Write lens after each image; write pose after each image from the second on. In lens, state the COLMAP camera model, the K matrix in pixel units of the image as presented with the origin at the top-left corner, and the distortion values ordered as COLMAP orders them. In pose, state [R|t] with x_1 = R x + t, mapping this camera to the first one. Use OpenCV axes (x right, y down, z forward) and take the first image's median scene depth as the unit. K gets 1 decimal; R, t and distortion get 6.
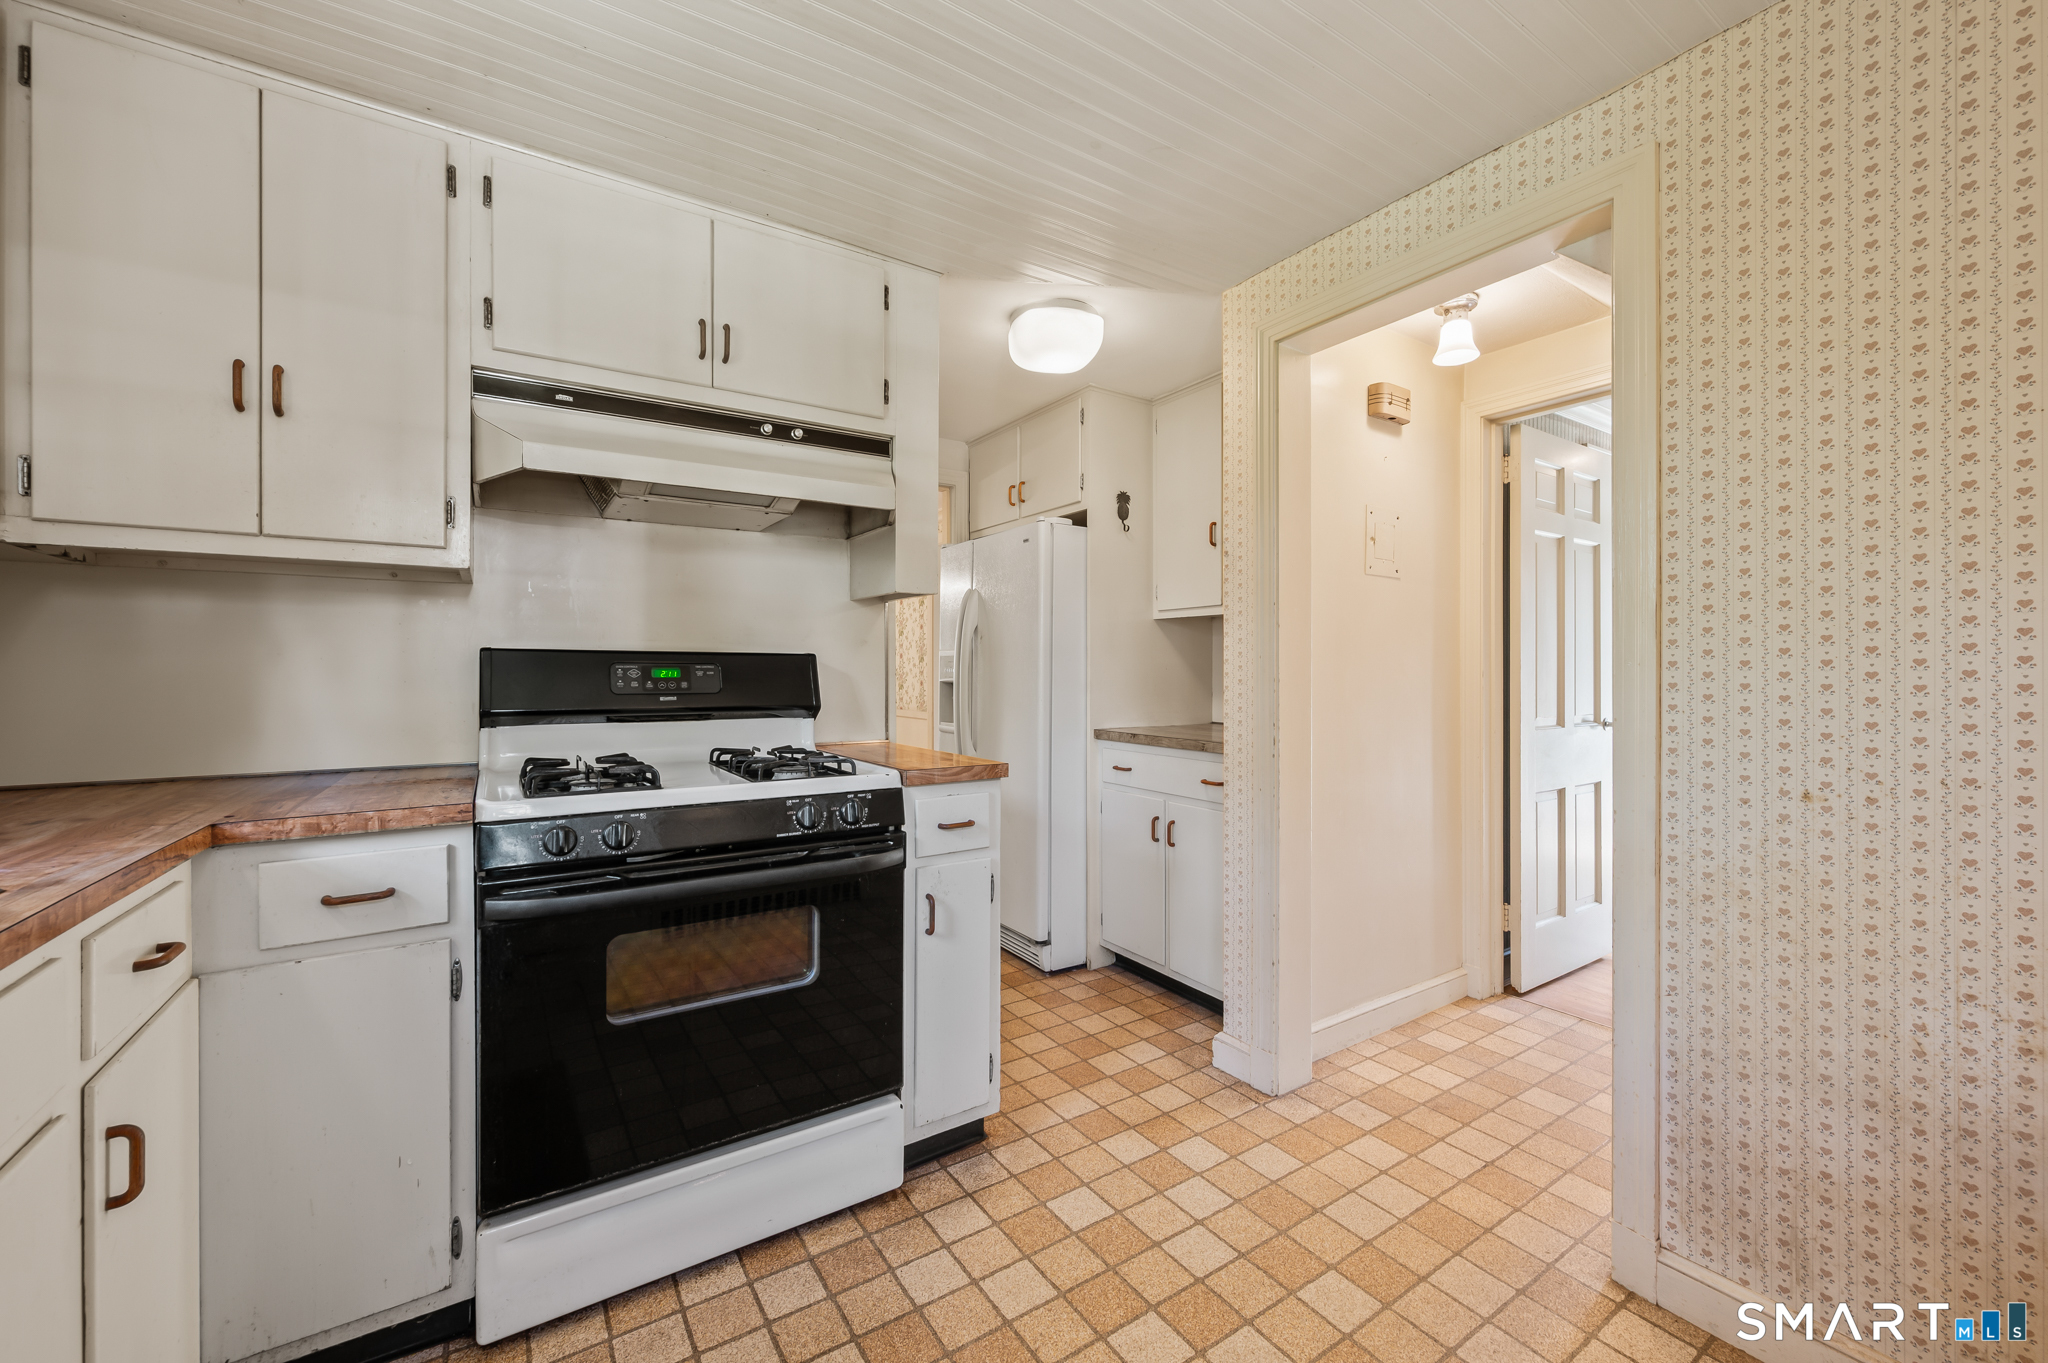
lens RADIAL K [[818.7, 0, 1028.5], [0, 818.7, 671.4], [0, 0, 1]] dist [-0.001488, -0.000394]
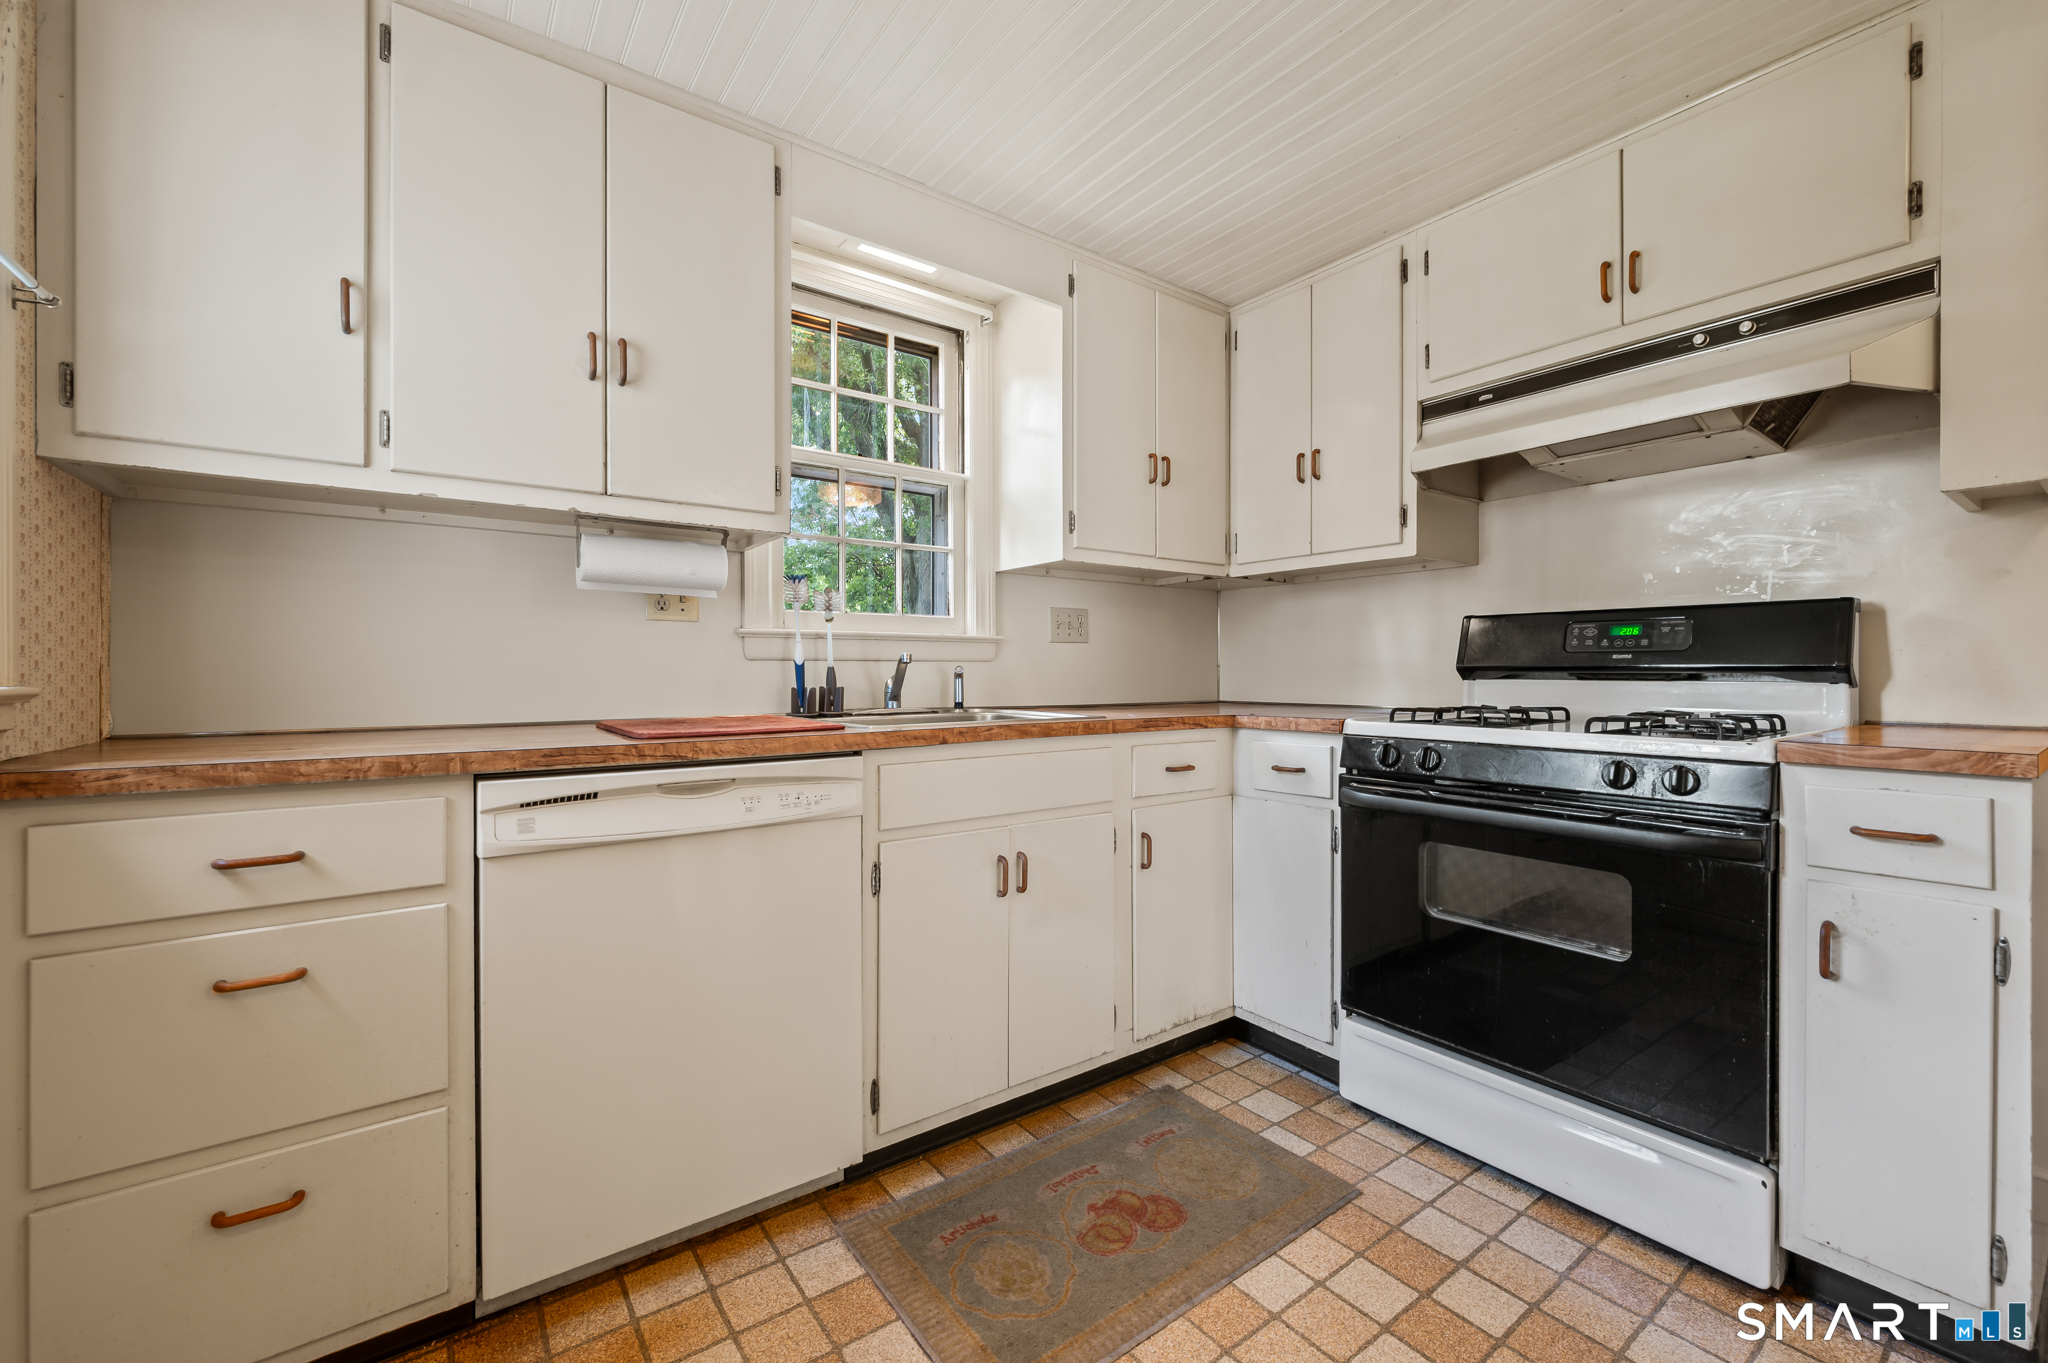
lens RADIAL K [[818.7, 0, 1028.5], [0, 818.7, 671.4], [0, 0, 1]] dist [-0.001488, -0.000394]
pose [[0.045947, -0.002445, -0.998941, 0.616297], [0.001722, 0.999996, -0.002369, 0.064477], [0.998942, -0.001611, 0.045951, 0.315084]]
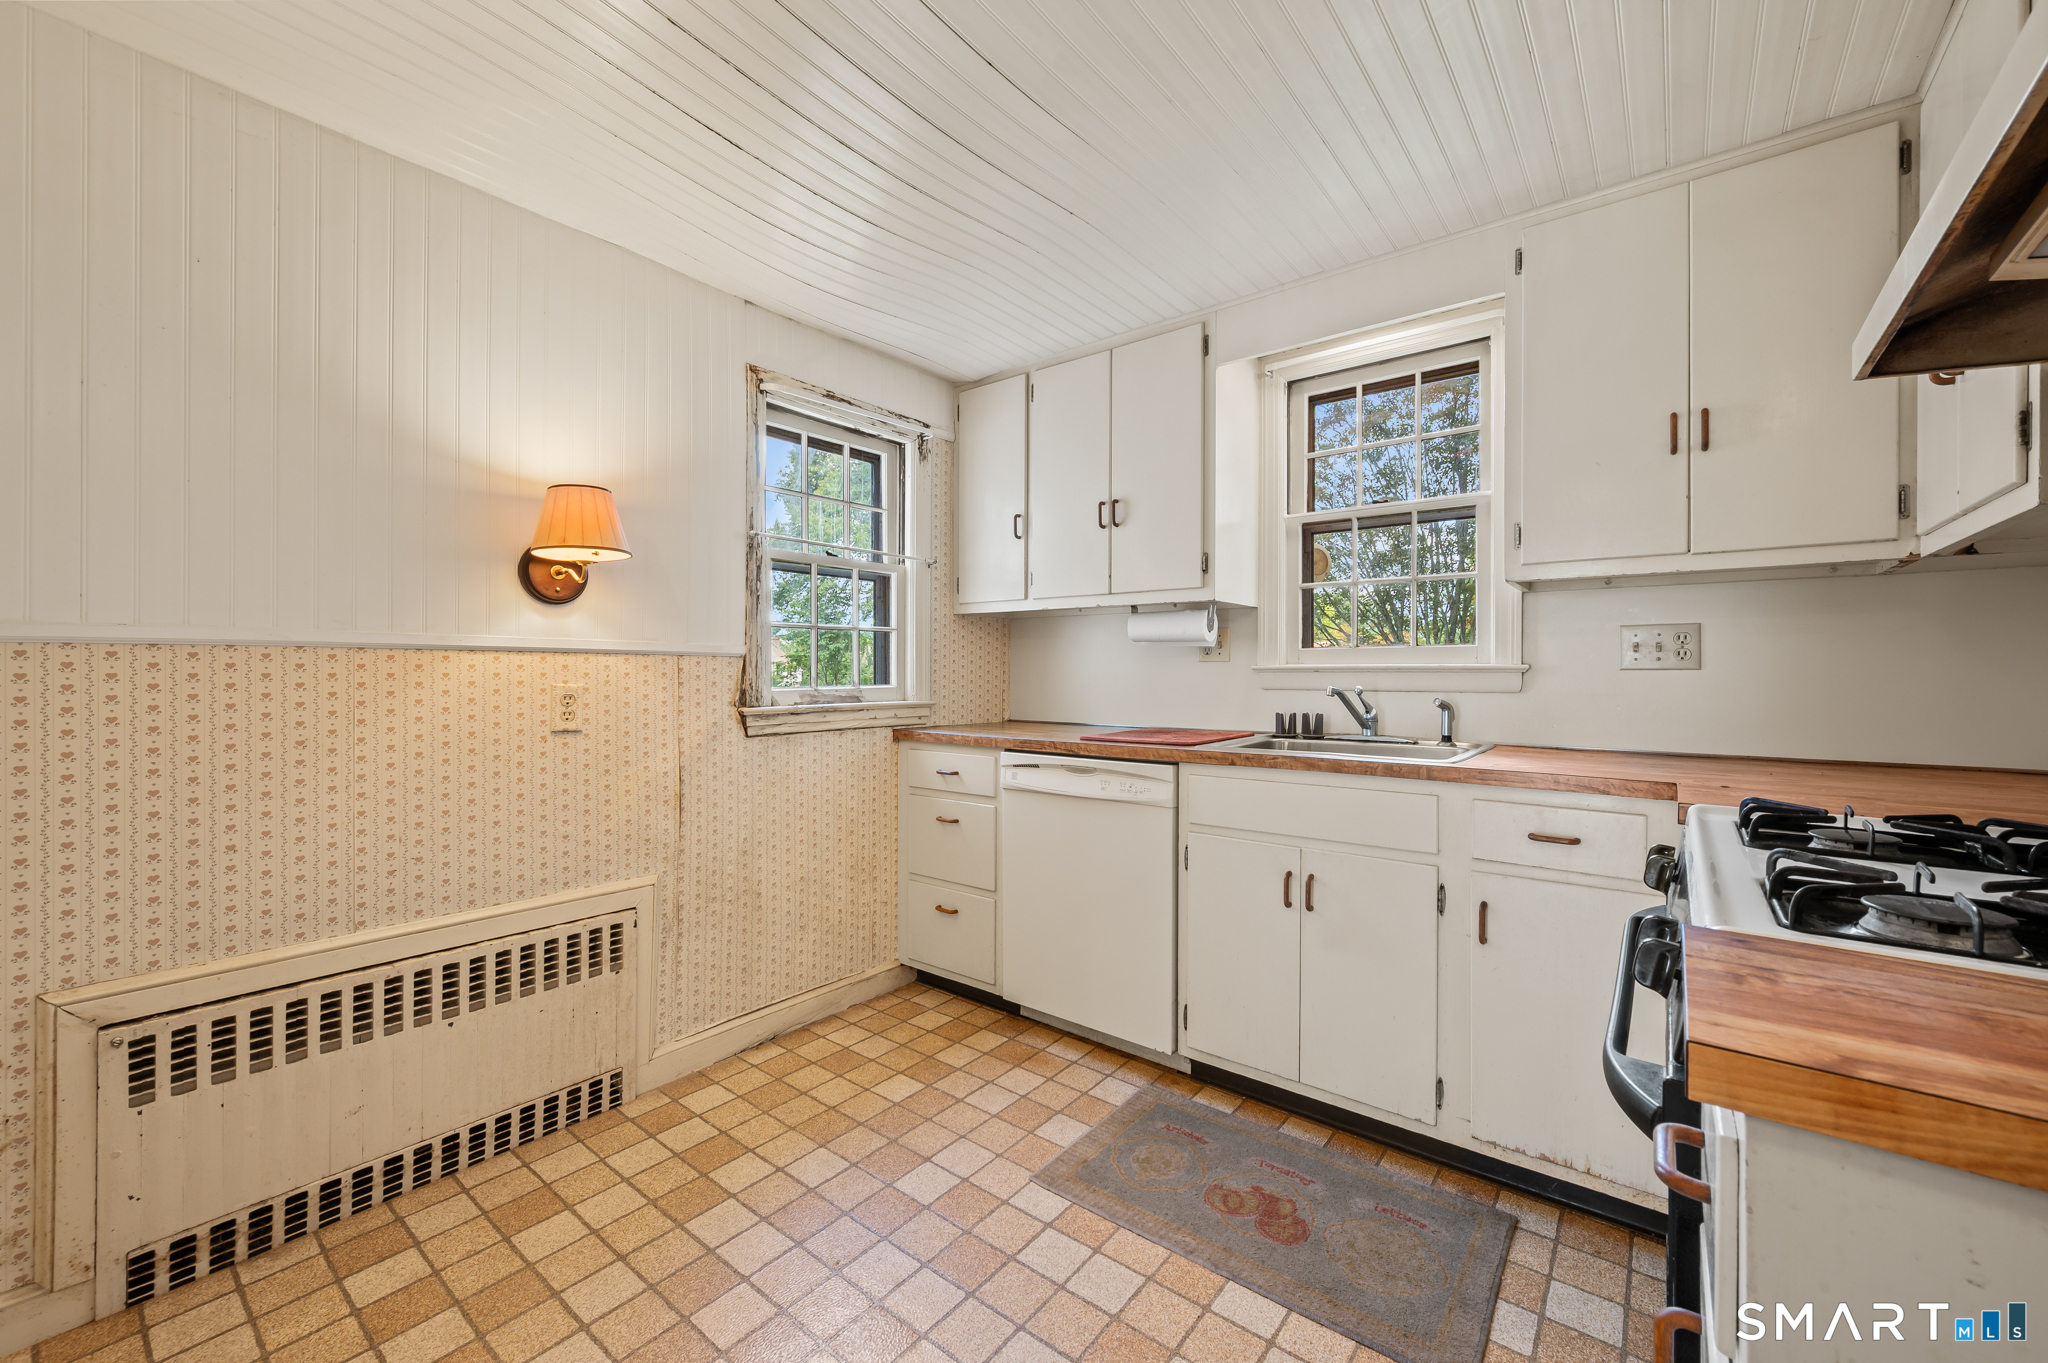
lens RADIAL K [[818.7, 0, 1028.5], [0, 818.7, 671.4], [0, 0, 1]] dist [-0.001488, -0.000394]
pose [[-0.952592, -0.001779, -0.304245, 0.271351], [-0.001810, 0.999998, -0.000180, 0.006539], [0.304245, 0.000379, -0.952594, 1.393355]]
